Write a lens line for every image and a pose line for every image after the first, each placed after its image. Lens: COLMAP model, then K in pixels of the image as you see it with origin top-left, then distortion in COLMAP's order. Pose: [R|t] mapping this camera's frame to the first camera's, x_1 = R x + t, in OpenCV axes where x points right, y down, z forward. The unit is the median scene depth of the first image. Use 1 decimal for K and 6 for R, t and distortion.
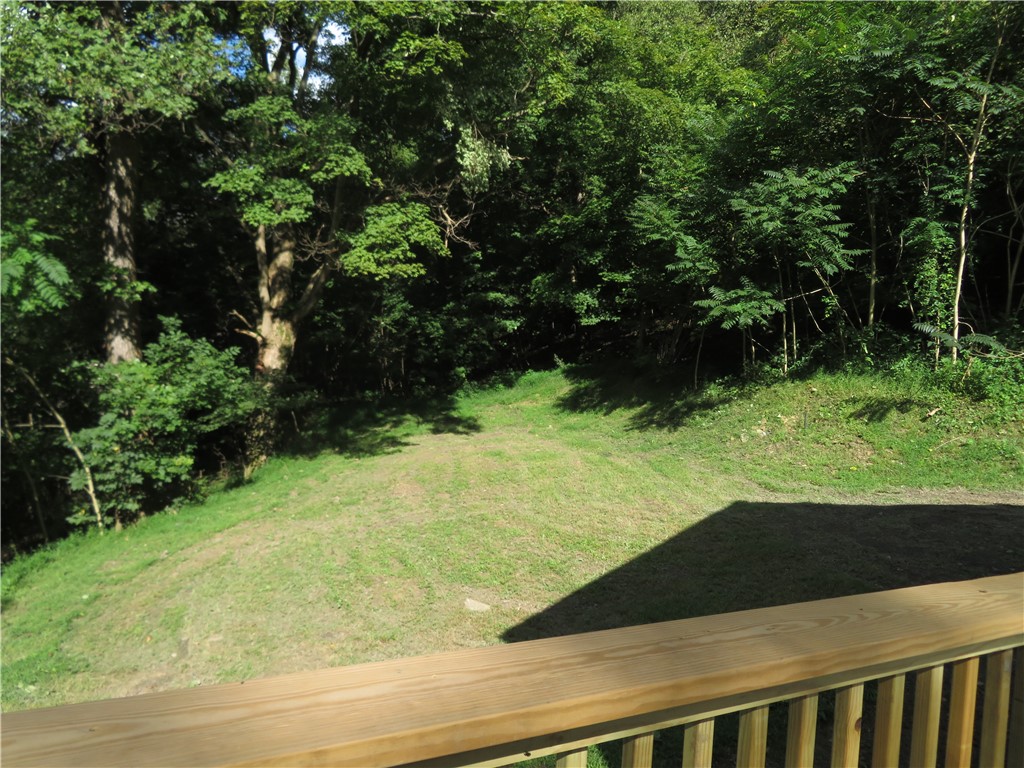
lens RADIAL K [[733.8, 0, 512.0], [0, 733.8, 384.0], [0, 0, 1]] dist [-0.010915, -0.004258]
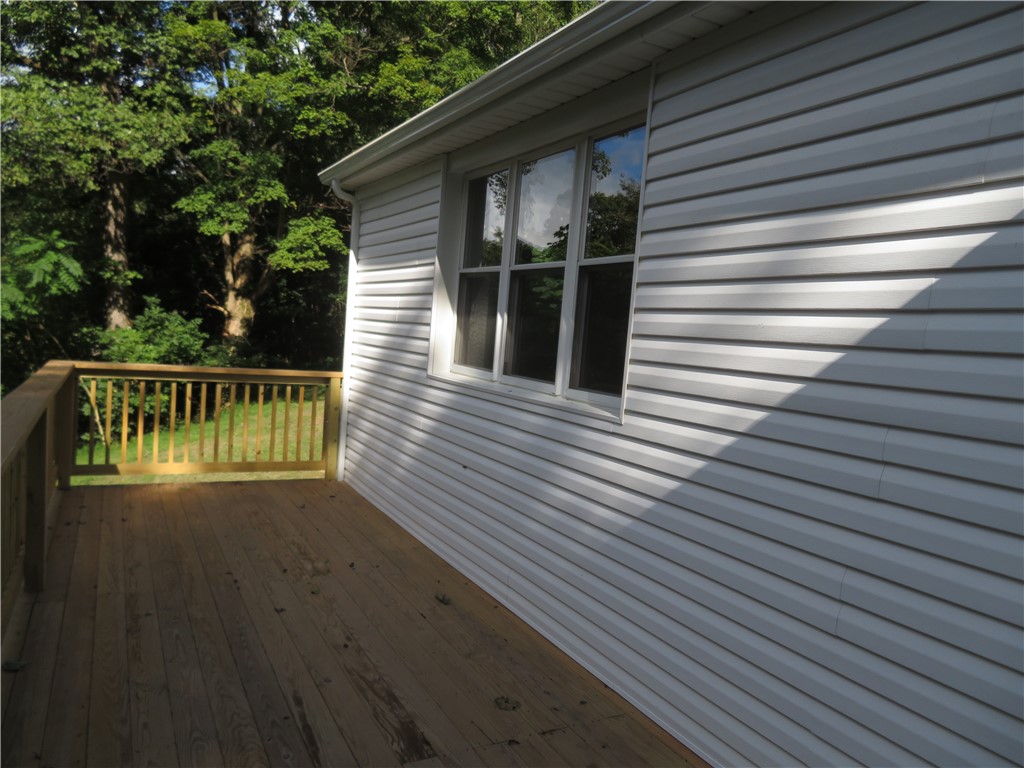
lens RADIAL K [[733.8, 0, 512.0], [0, 733.8, 384.0], [0, 0, 1]] dist [-0.010915, -0.004258]
pose [[0.999973, 0.007025, 0.002307, 0.231673], [-0.007100, 0.999392, 0.034133, 0.024249], [-0.002065, -0.034148, 0.999415, -0.429708]]
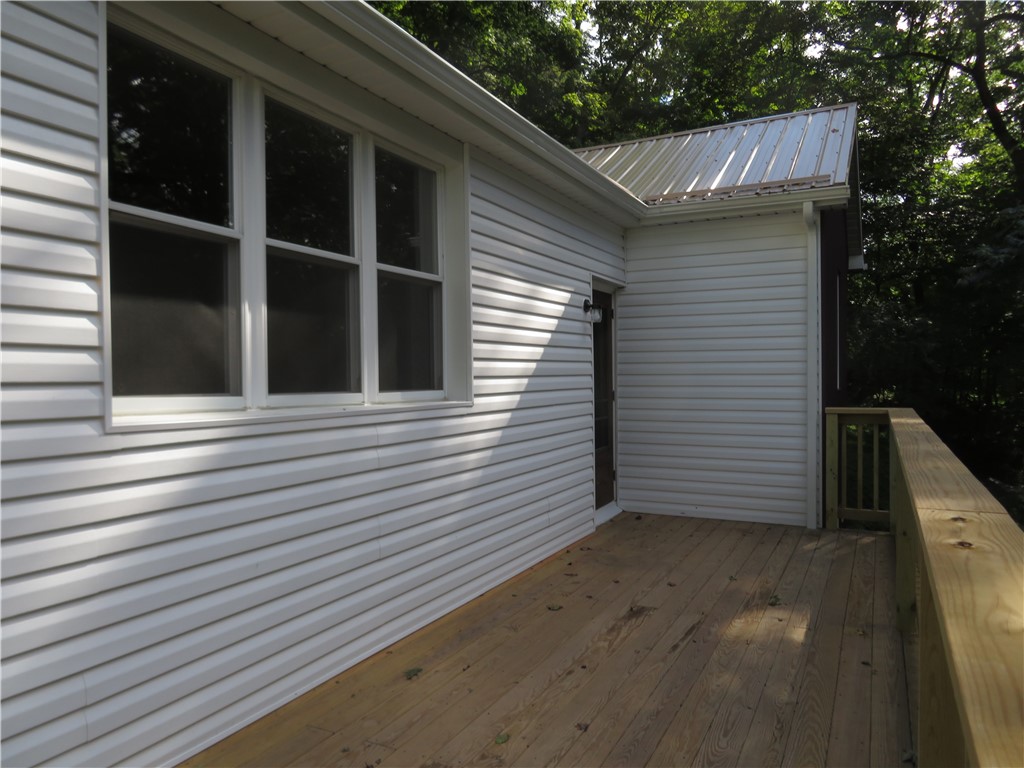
lens RADIAL K [[733.8, 0, 512.0], [0, 733.8, 384.0], [0, 0, 1]] dist [-0.010915, -0.004258]
pose [[-0.575183, -0.074641, 0.814613, -0.813926], [-0.007451, 0.996265, 0.086025, -0.048859], [-0.817991, 0.043410, -0.573591, 1.373064]]
